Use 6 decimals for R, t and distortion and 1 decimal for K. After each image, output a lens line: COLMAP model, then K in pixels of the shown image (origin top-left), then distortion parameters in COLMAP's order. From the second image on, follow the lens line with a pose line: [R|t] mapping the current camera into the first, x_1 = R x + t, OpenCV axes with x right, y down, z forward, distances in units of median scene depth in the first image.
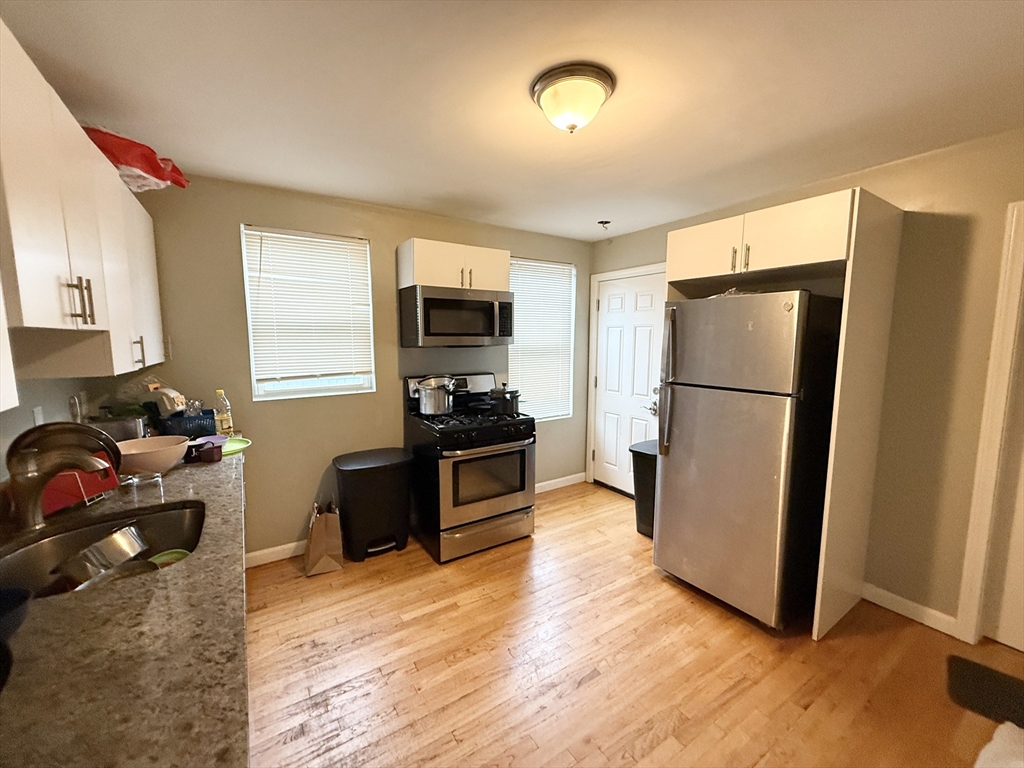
lens RADIAL K [[408.4, 0, 507.3], [0, 408.4, 383.1], [0, 0, 1]] dist [0.001679, 0.000704]
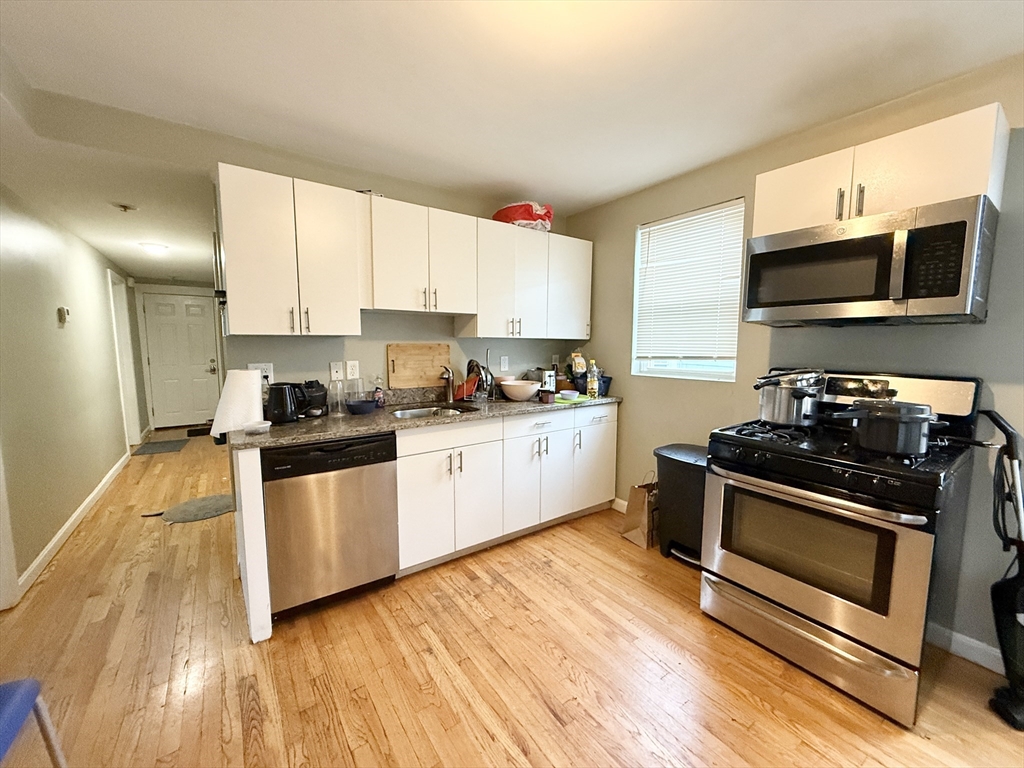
lens RADIAL K [[408.4, 0, 508.6], [0, 408.4, 384.3], [0, 0, 1]] dist [0.001679, 0.000704]
pose [[0.044939, 0.104642, -0.993494, 0.545391], [-0.116682, 0.988242, 0.098810, -0.003909], [0.992152, 0.111482, 0.056620, 0.582989]]
